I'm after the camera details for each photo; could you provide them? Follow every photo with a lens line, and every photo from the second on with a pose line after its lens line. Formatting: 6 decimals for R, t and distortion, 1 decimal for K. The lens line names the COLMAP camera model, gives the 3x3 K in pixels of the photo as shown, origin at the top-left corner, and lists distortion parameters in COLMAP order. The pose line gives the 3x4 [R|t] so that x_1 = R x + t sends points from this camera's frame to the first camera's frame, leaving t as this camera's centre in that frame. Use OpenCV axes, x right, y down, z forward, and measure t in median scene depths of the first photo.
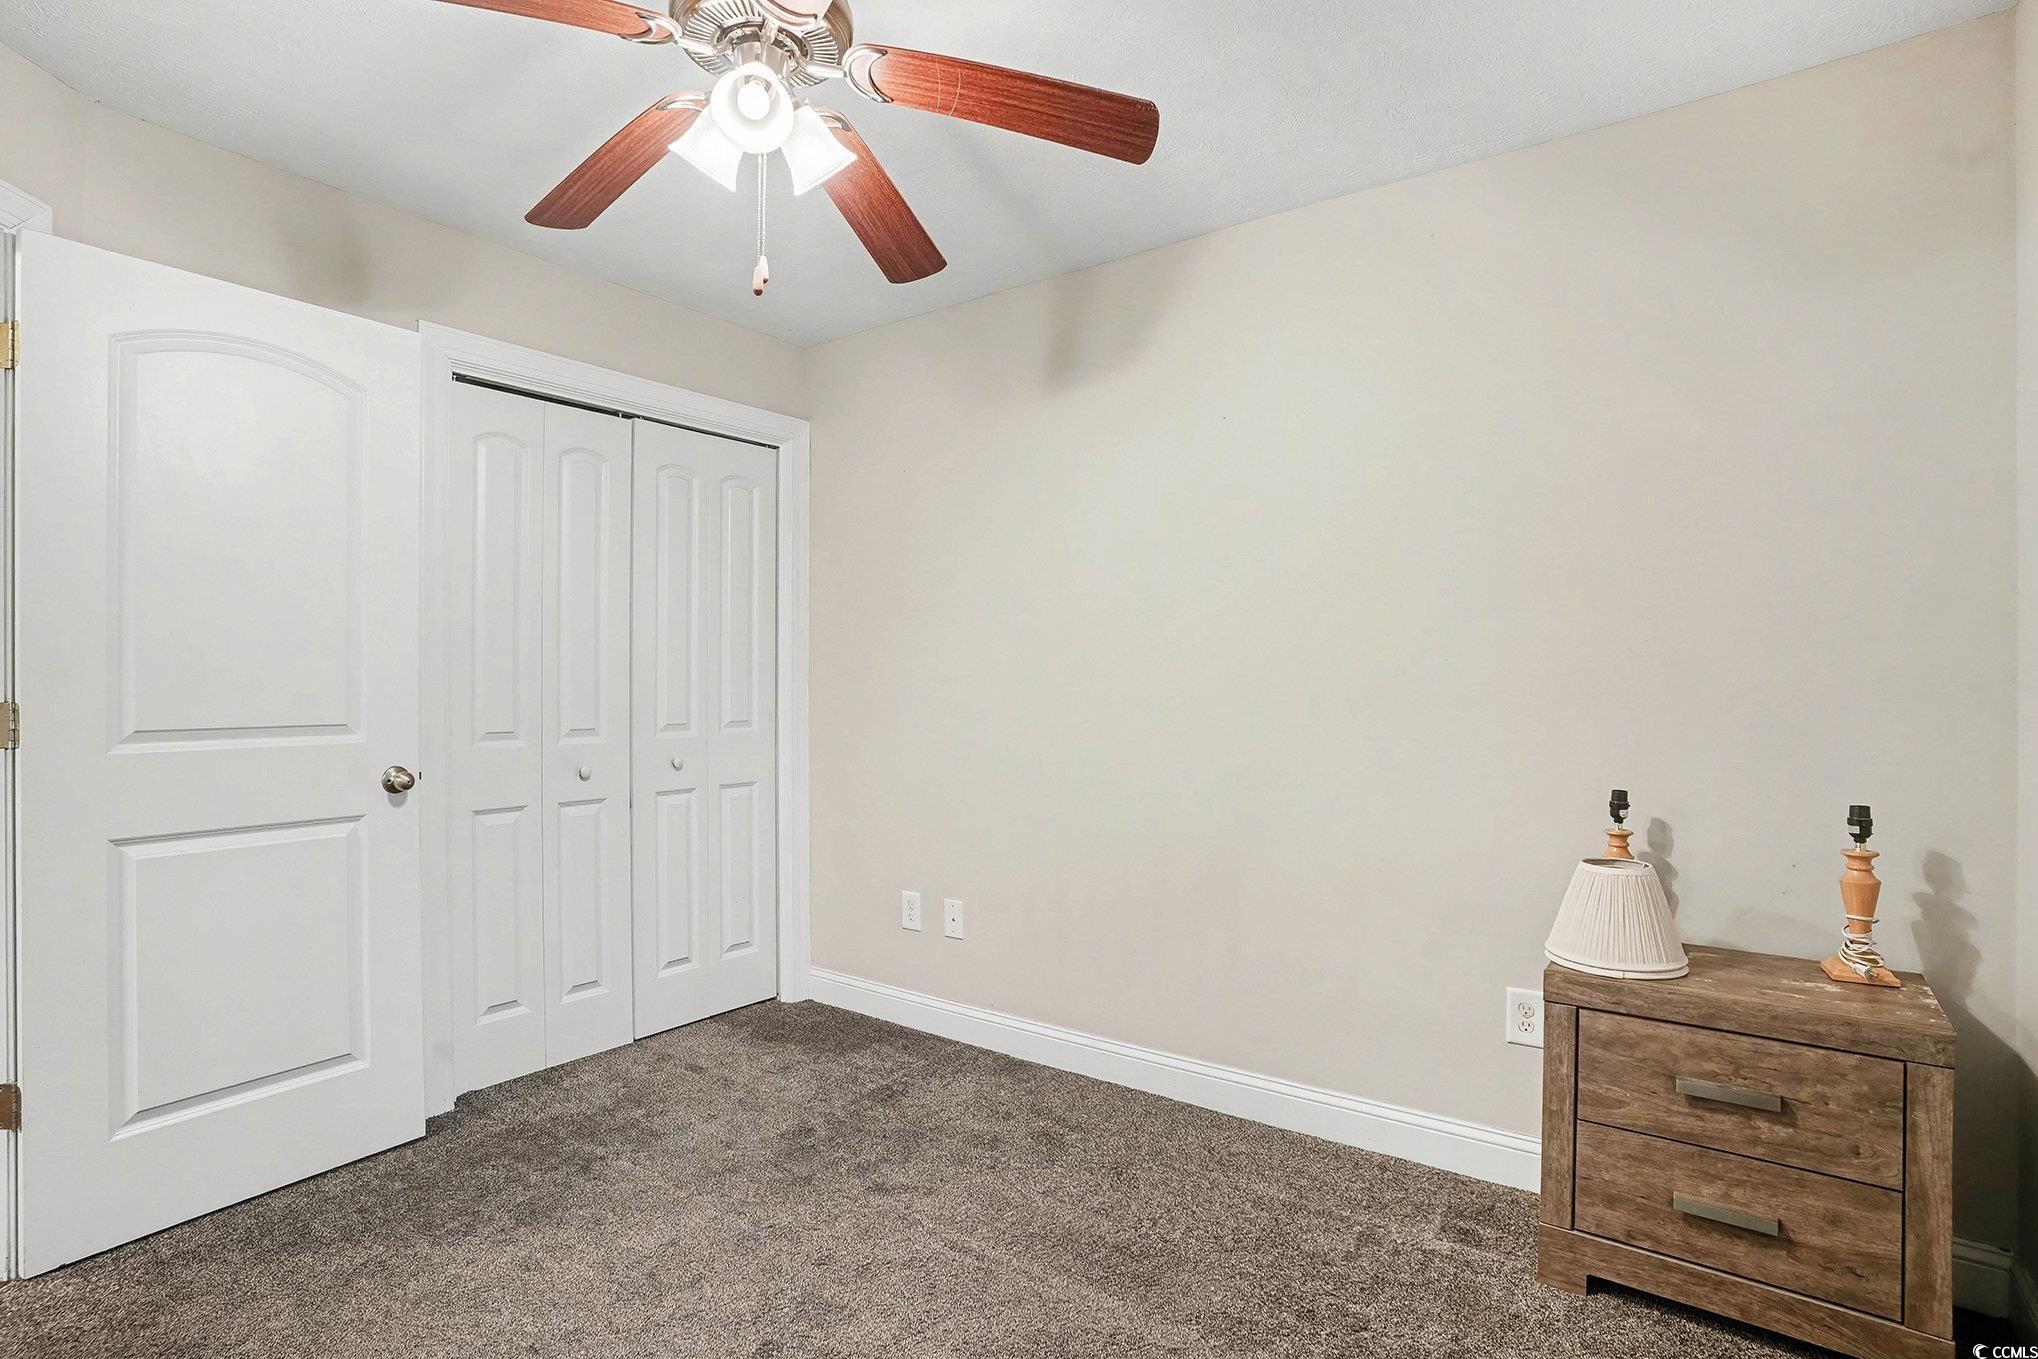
lens RADIAL K [[1021.1, 0, 1030.2], [0, 1021.1, 686.7], [0, 0, 1]] dist [-0.035815, 0.011880]
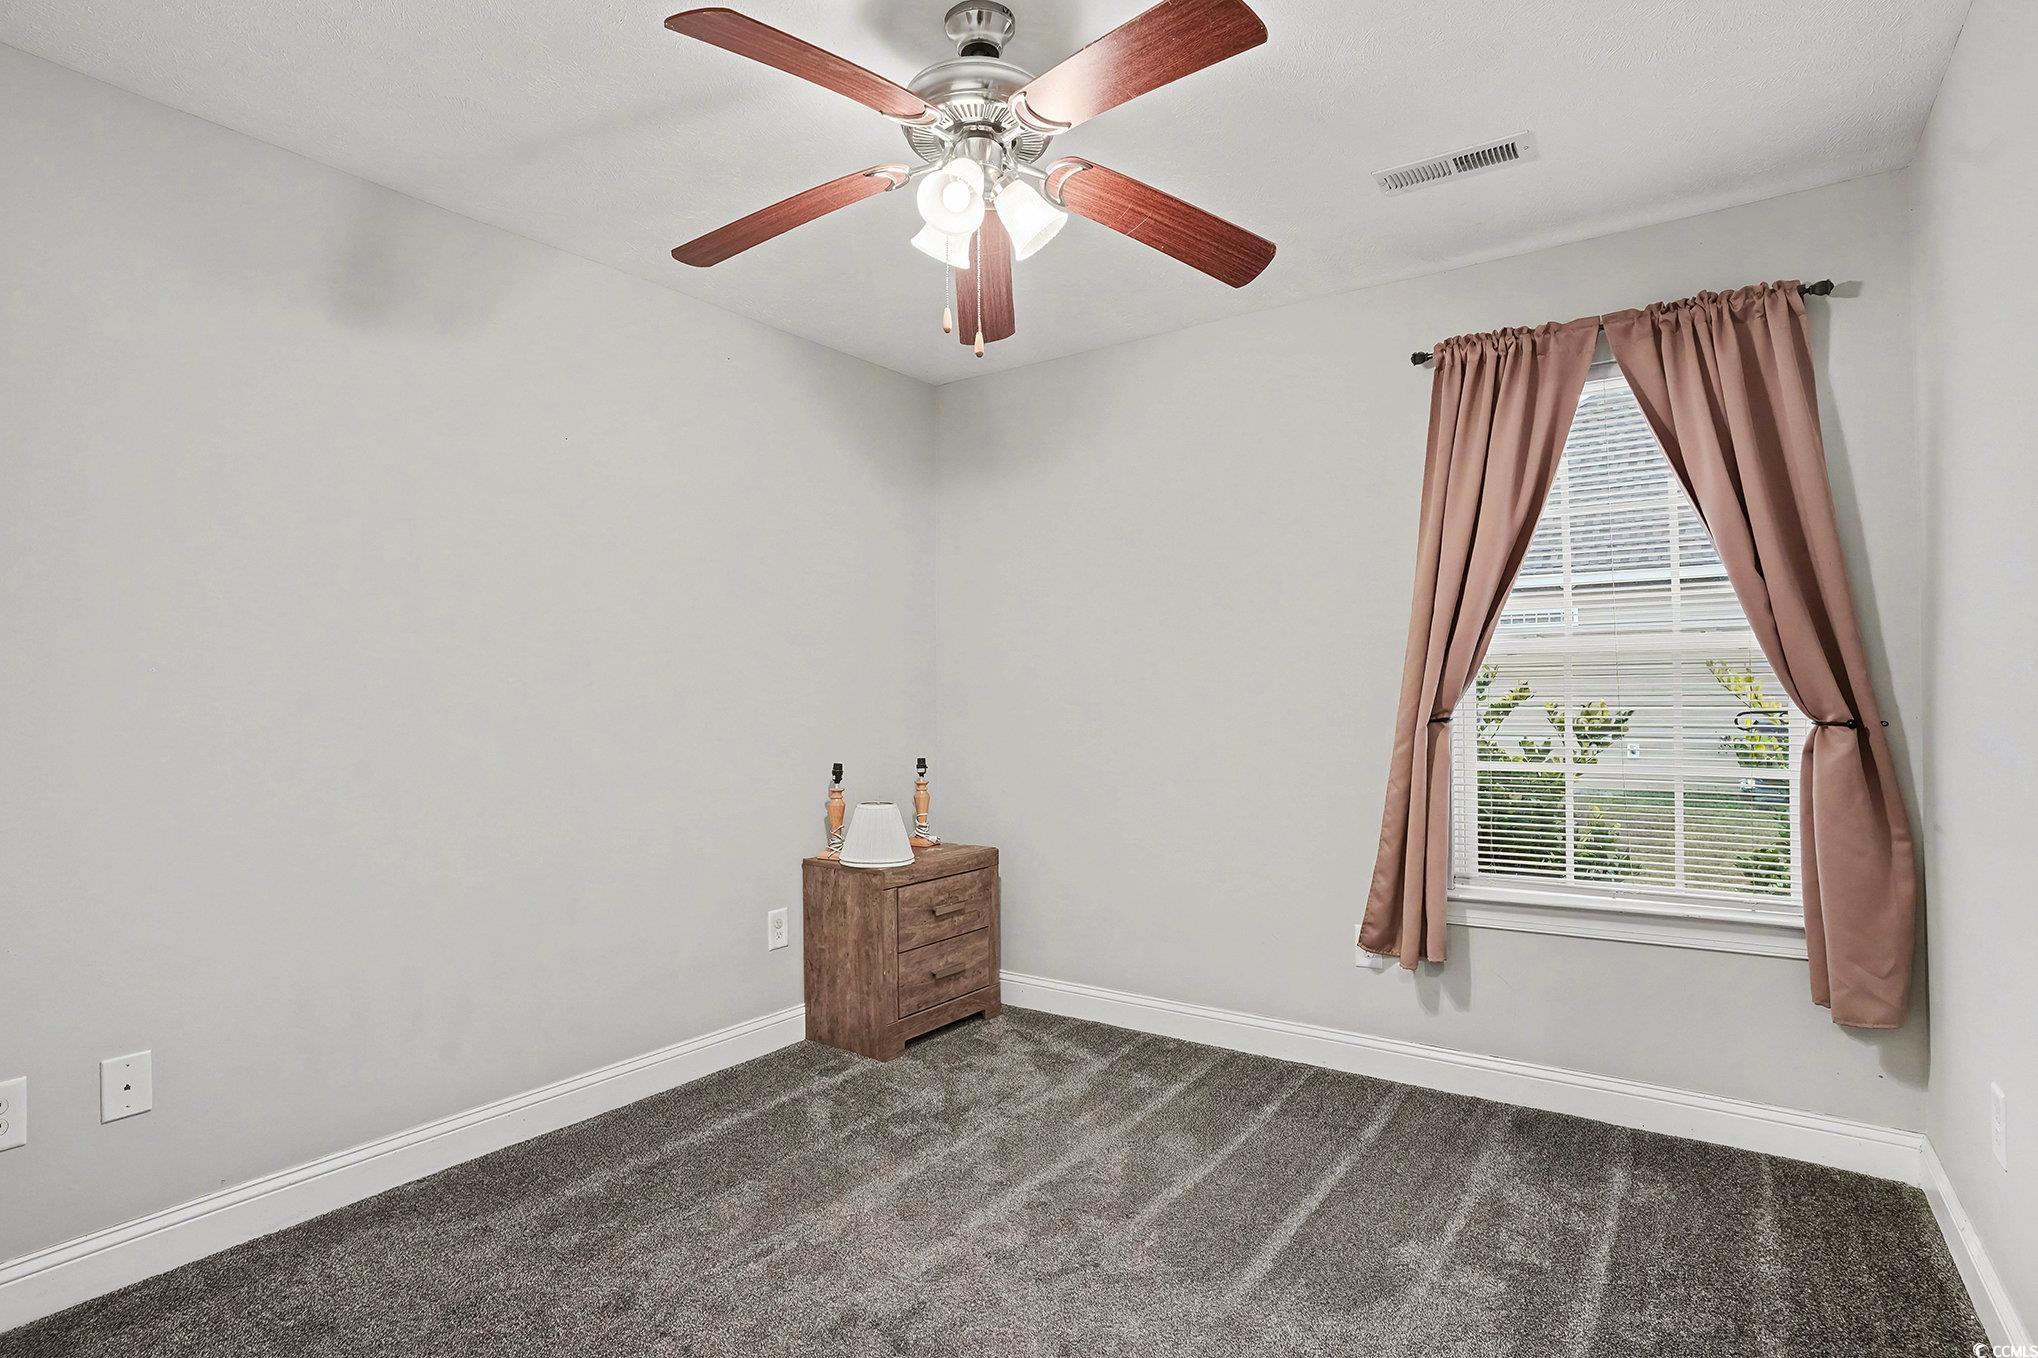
lens RADIAL K [[1021.1, 0, 1012.6], [0, 1021.1, 676.4], [0, 0, 1]] dist [-0.035815, 0.011880]
pose [[-0.028724, 0.020992, 0.999367, -1.222417], [0.000911, 0.999780, -0.020975, -0.002074], [-0.999587, 0.000308, -0.028736, 0.879340]]
